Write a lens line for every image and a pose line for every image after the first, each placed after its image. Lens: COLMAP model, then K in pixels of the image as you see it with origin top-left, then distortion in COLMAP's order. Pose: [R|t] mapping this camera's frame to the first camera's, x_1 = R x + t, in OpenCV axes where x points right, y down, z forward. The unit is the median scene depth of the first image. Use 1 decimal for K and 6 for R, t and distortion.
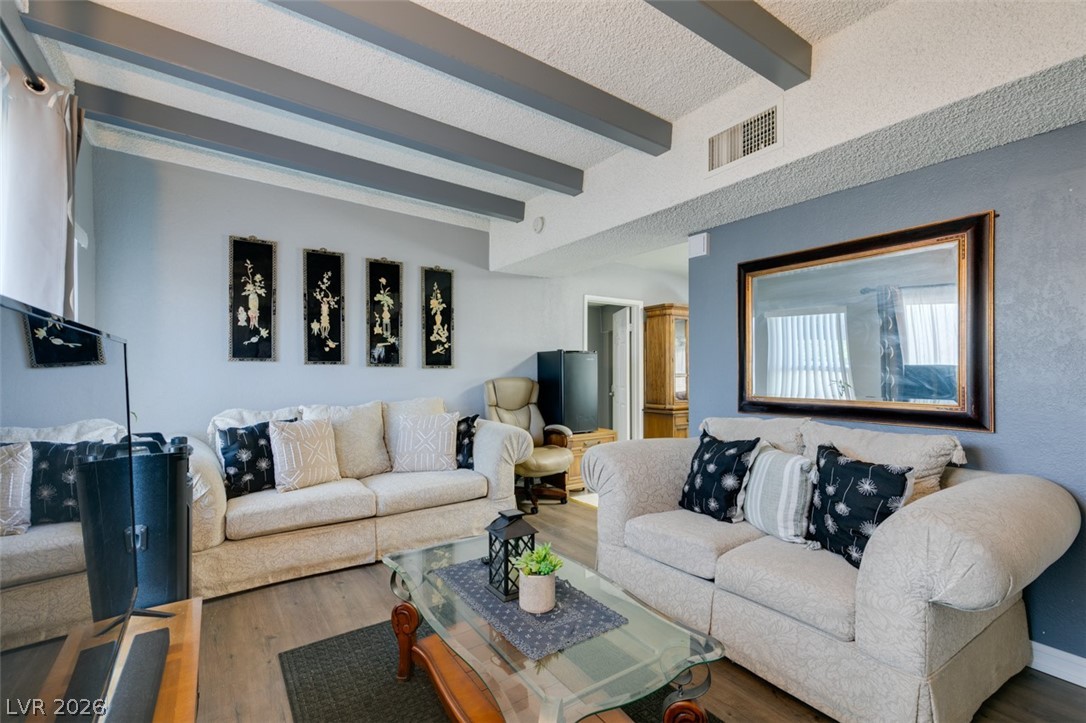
lens RADIAL K [[487.5, 0, 540.3], [0, 487.5, 370.5], [0, 0, 1]] dist [0.006155, -0.001901]
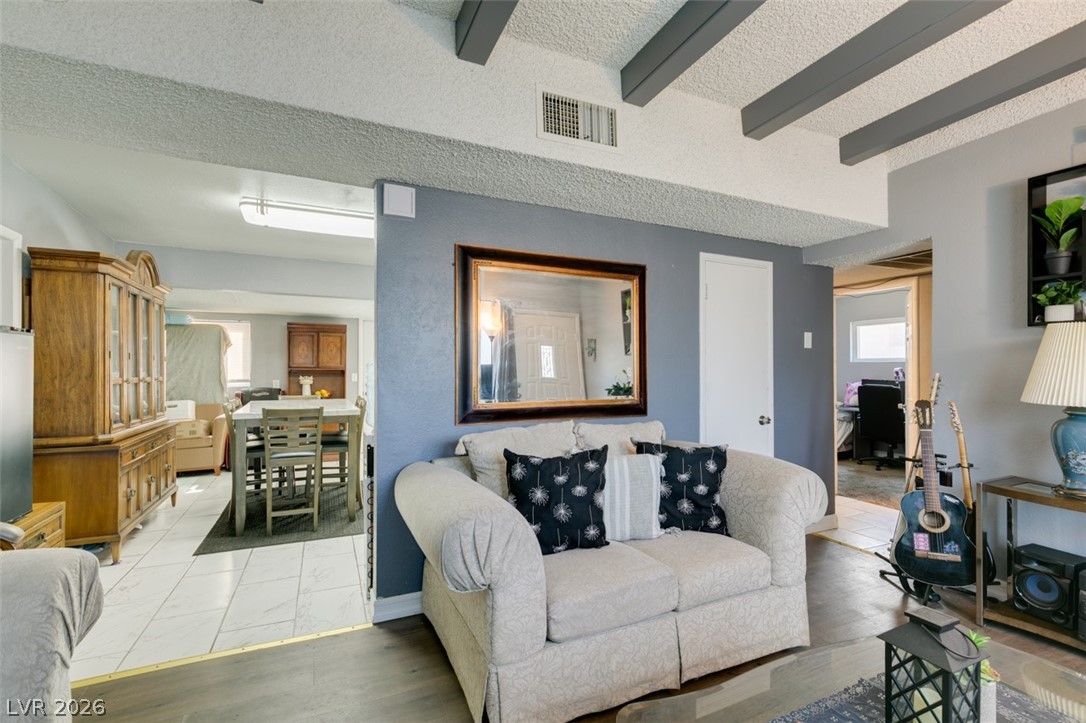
lens RADIAL K [[487.5, 0, 537.9], [0, 487.5, 367.3], [0, 0, 1]] dist [0.006155, -0.001901]
pose [[0.150747, 0.008342, 0.988537, -0.447841], [-0.001153, 0.999965, -0.008262, -0.005243], [-0.988572, 0.000106, 0.150751, 0.861258]]
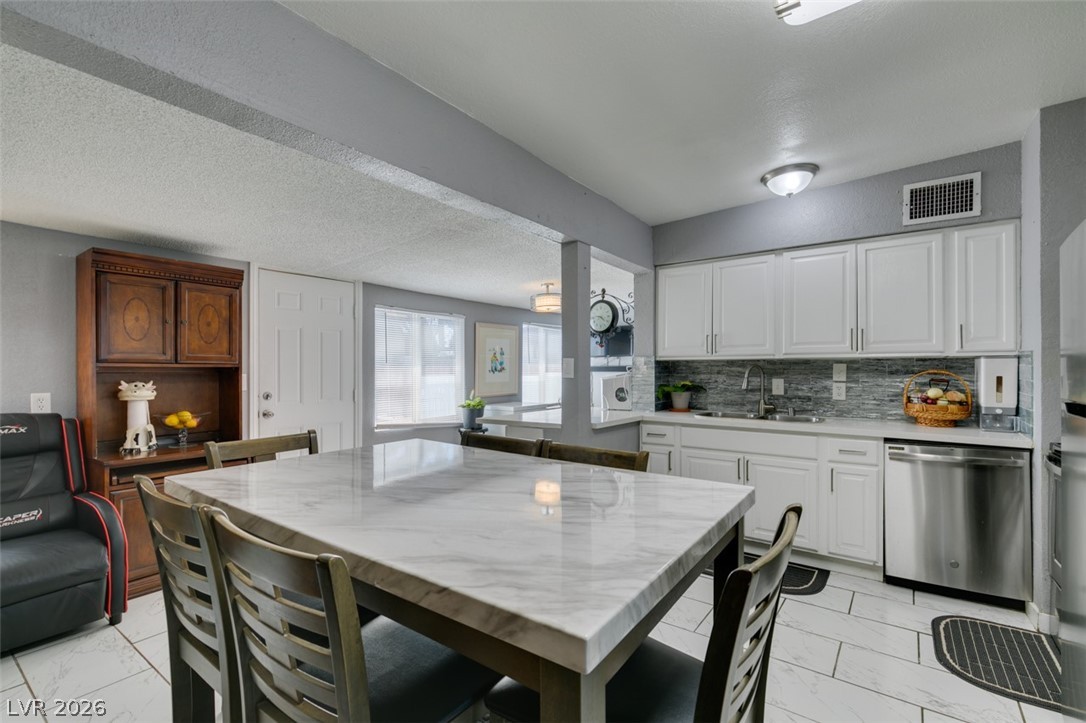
lens RADIAL K [[487.5, 0, 542.0], [0, 487.5, 369.9], [0, 0, 1]] dist [0.006155, -0.001901]
pose [[-0.349055, -0.002325, 0.937099, 0.572794], [0.001451, 0.999994, 0.003021, -0.007065], [-0.937101, 0.002414, -0.349050, 1.998717]]
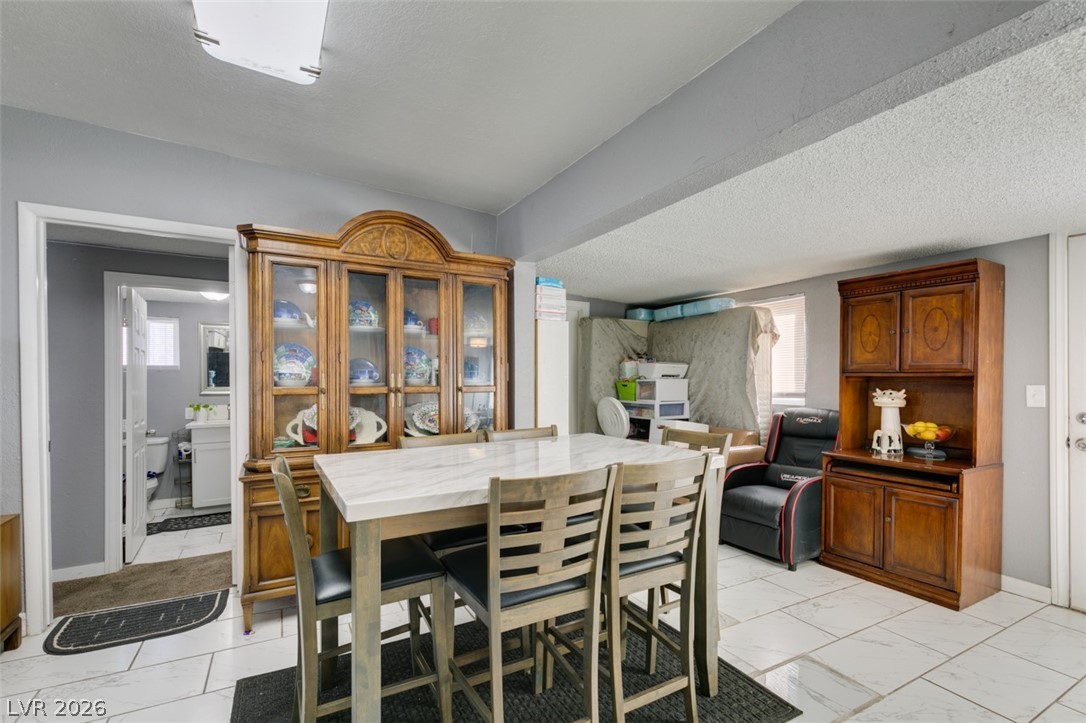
lens RADIAL K [[487.5, 0, 543.3], [0, 487.5, 382.1], [0, 0, 1]] dist [0.006155, -0.001901]
pose [[0.996975, 0.003040, -0.077667, 1.174063], [-0.002440, 0.999967, 0.007812, -0.004367], [0.077688, -0.007599, 0.996949, 1.196819]]
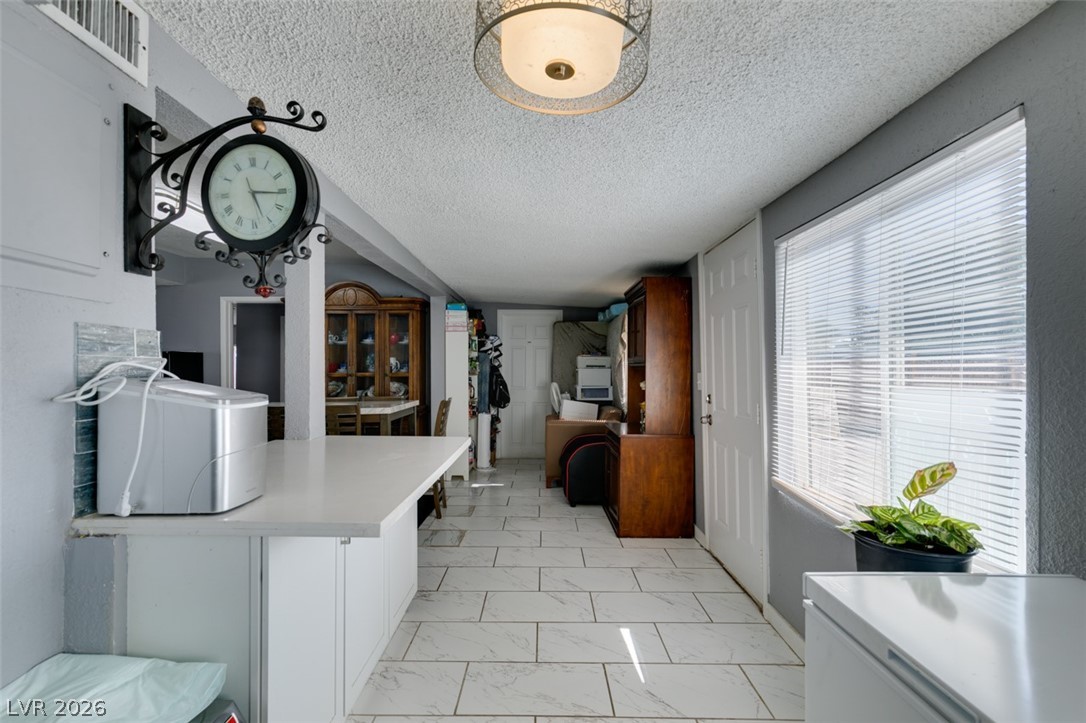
lens RADIAL K [[487.5, 0, 542.3], [0, 487.5, 367.5], [0, 0, 1]] dist [0.006155, -0.001901]
pose [[0.833363, -0.001646, -0.552724, 2.495417], [0.000874, 0.999998, -0.001660, -0.004922], [0.552726, 0.000900, 0.833363, 1.004022]]
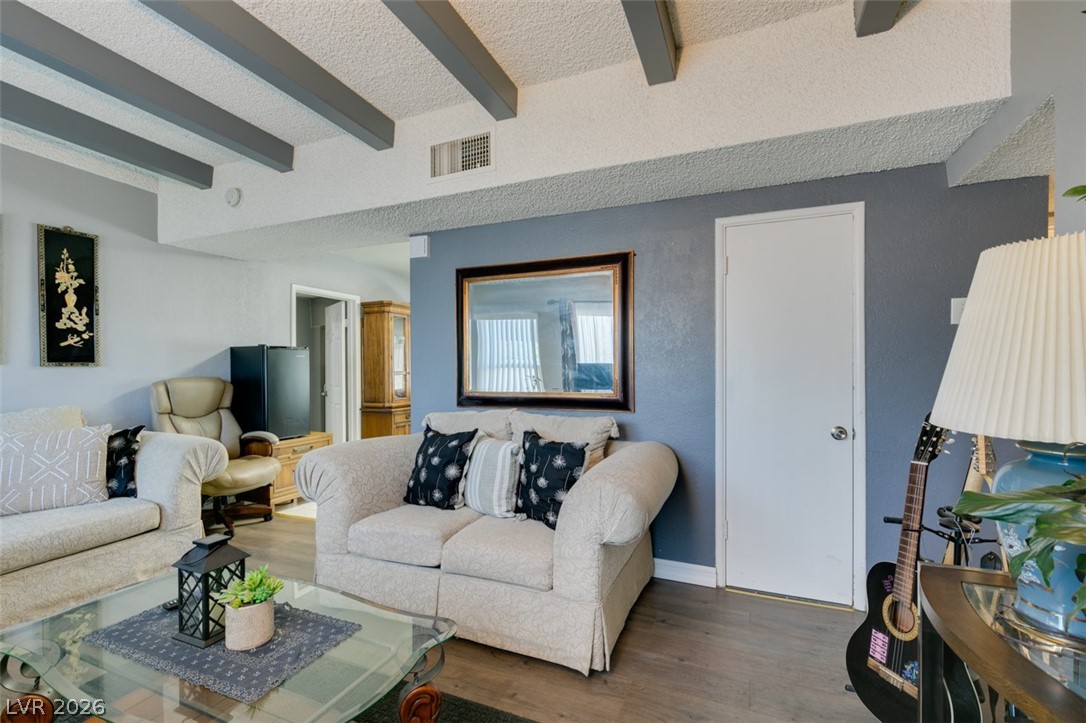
lens RADIAL K [[487.5, 0, 542.6], [0, 487.5, 368.0], [0, 0, 1]] dist [0.006155, -0.001901]
pose [[0.838720, -0.003481, 0.544552, -0.024706], [0.003663, 0.999993, 0.000750, 0.000116], [-0.544551, 0.001365, 0.838727, -0.005933]]
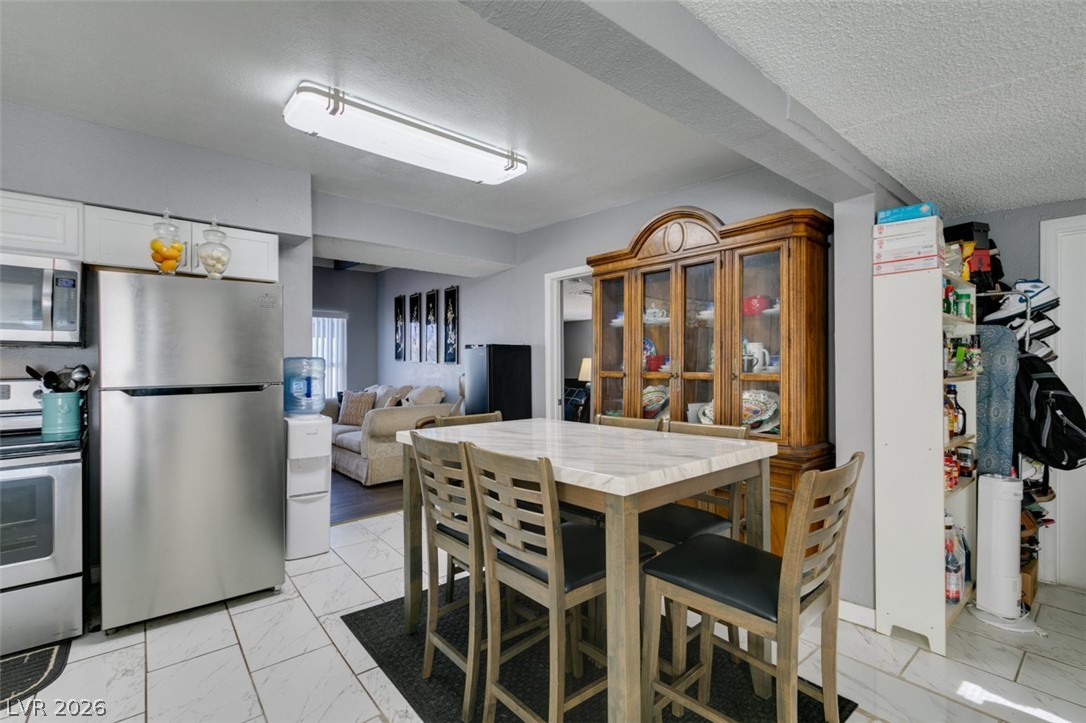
lens RADIAL K [[487.5, 0, 539.6], [0, 487.5, 361.5], [0, 0, 1]] dist [0.006155, -0.001901]
pose [[0.114281, -0.005781, -0.993432, 1.835571], [0.001937, 0.999982, -0.005596, -0.005184], [0.993447, -0.001285, 0.114290, 1.779277]]
